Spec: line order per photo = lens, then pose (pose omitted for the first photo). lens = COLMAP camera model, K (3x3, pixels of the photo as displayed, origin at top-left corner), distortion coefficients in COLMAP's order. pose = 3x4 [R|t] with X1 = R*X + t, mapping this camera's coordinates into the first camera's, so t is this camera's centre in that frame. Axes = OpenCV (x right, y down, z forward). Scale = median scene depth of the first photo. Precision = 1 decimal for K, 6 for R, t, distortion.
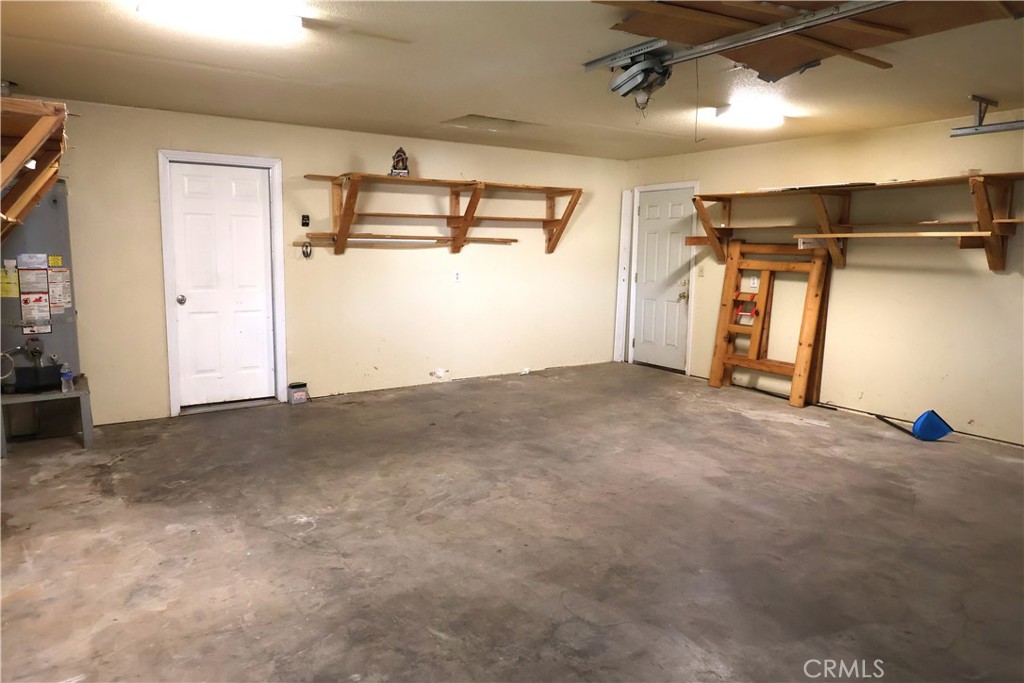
lens RADIAL K [[709.6, 0, 487.9], [0, 709.6, 350.3], [0, 0, 1]] dist [0.004731, -0.000488]
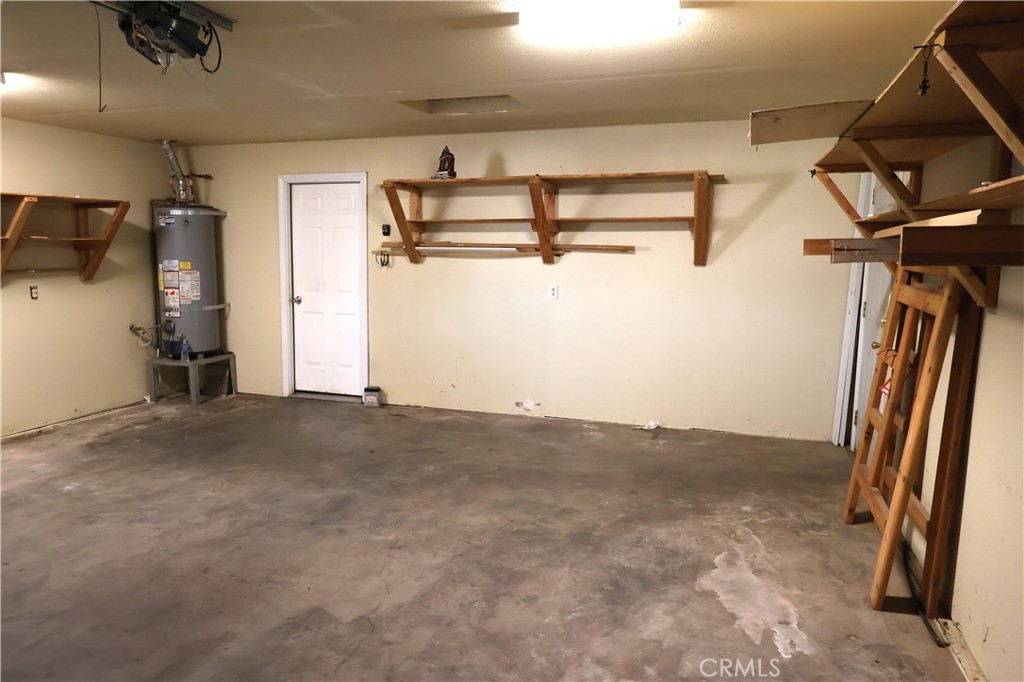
lens RADIAL K [[709.6, 0, 511.4], [0, 709.6, 342.0], [0, 0, 1]] dist [0.004731, -0.000488]
pose [[0.584792, 0.100158, -0.804976, 0.773041], [-0.119748, 0.992135, 0.036451, -0.092332], [0.802296, 0.075078, 0.592187, 0.623587]]
